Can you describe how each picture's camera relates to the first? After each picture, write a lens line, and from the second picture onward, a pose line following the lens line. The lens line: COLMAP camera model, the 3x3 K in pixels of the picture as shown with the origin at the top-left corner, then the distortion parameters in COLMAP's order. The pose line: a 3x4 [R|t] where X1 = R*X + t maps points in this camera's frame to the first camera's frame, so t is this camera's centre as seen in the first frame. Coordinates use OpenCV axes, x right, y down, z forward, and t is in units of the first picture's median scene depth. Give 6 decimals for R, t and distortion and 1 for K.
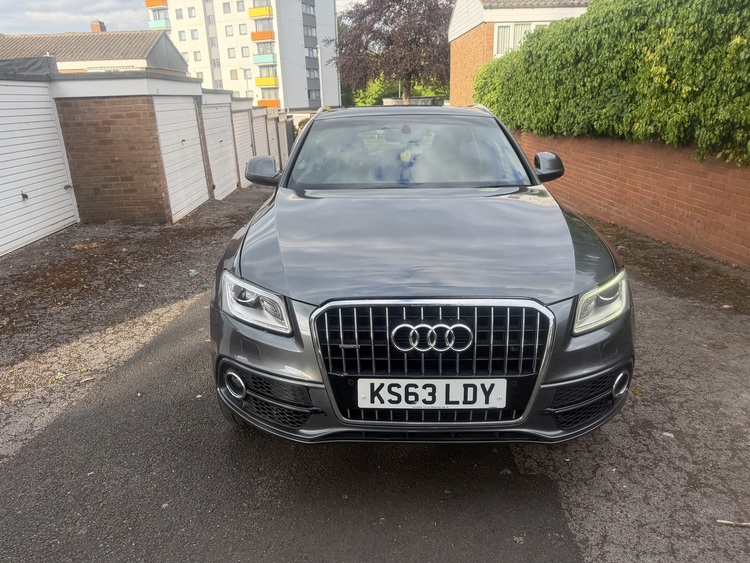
lens RADIAL K [[528.5, 0, 375.0], [0, 528.5, 281.5], [0, 0, 1]] dist [0.003422, -0.018142]
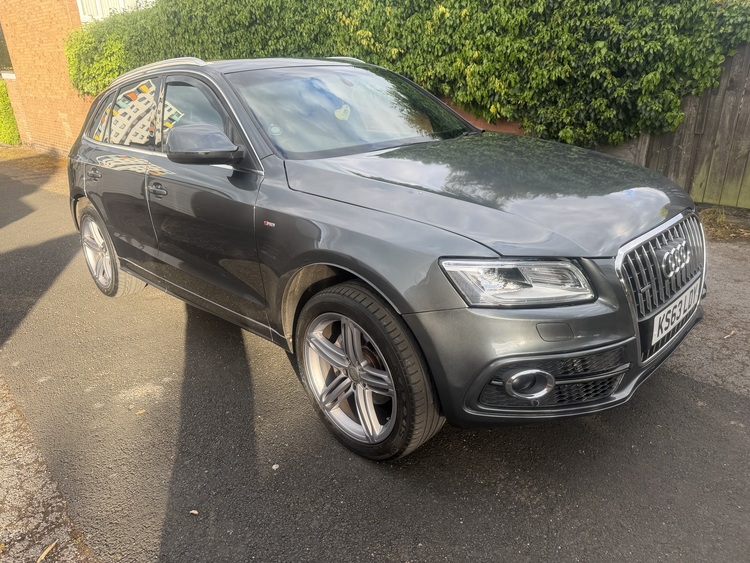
lens RADIAL K [[528.5, 0, 375.0], [0, 528.5, 281.5], [0, 0, 1]] dist [0.003422, -0.018142]
pose [[0.703752, -0.270713, 0.656847, -0.322070], [0.239525, 0.960835, 0.139370, -0.046022], [-0.668851, 0.059250, 0.741032, 0.184568]]
